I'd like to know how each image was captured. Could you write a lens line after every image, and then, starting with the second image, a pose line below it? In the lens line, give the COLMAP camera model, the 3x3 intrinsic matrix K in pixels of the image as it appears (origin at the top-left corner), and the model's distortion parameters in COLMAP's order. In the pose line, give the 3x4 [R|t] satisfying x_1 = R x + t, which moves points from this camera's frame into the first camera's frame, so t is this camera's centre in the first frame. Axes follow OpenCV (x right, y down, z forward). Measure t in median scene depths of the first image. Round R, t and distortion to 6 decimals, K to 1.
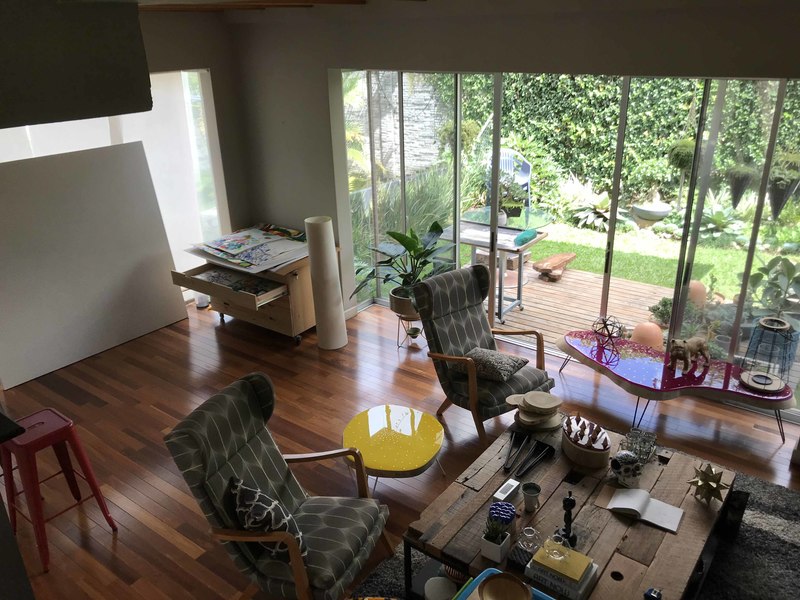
lens RADIAL K [[657.8, 0, 400.0], [0, 657.8, 300.0], [0, 0, 1]] dist [0.013363, 0.005043]
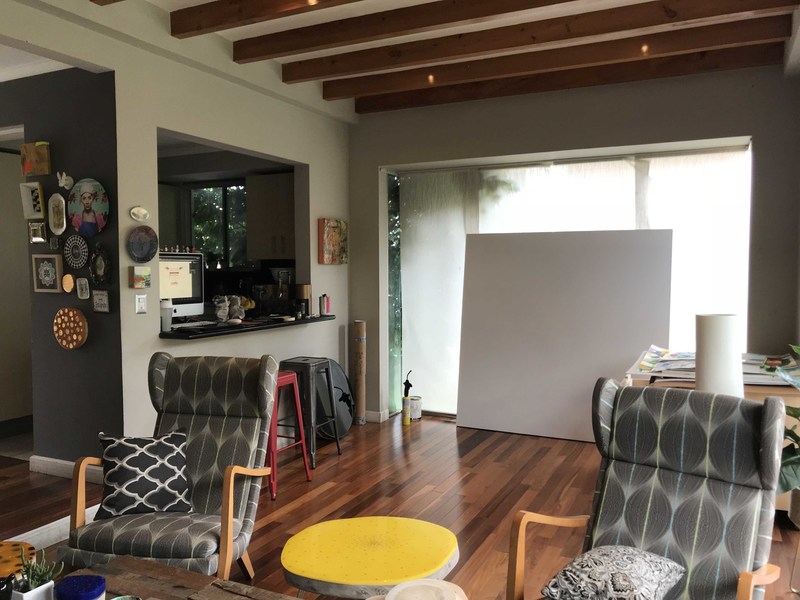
lens RADIAL K [[657.8, 0, 400.0], [0, 657.8, 300.0], [0, 0, 1]] dist [0.013363, 0.005043]
pose [[0.190676, 0.077062, -0.978624, 0.490942], [-0.385028, 0.922902, -0.002345, -0.018100], [0.902993, 0.377245, 0.205646, 0.665863]]
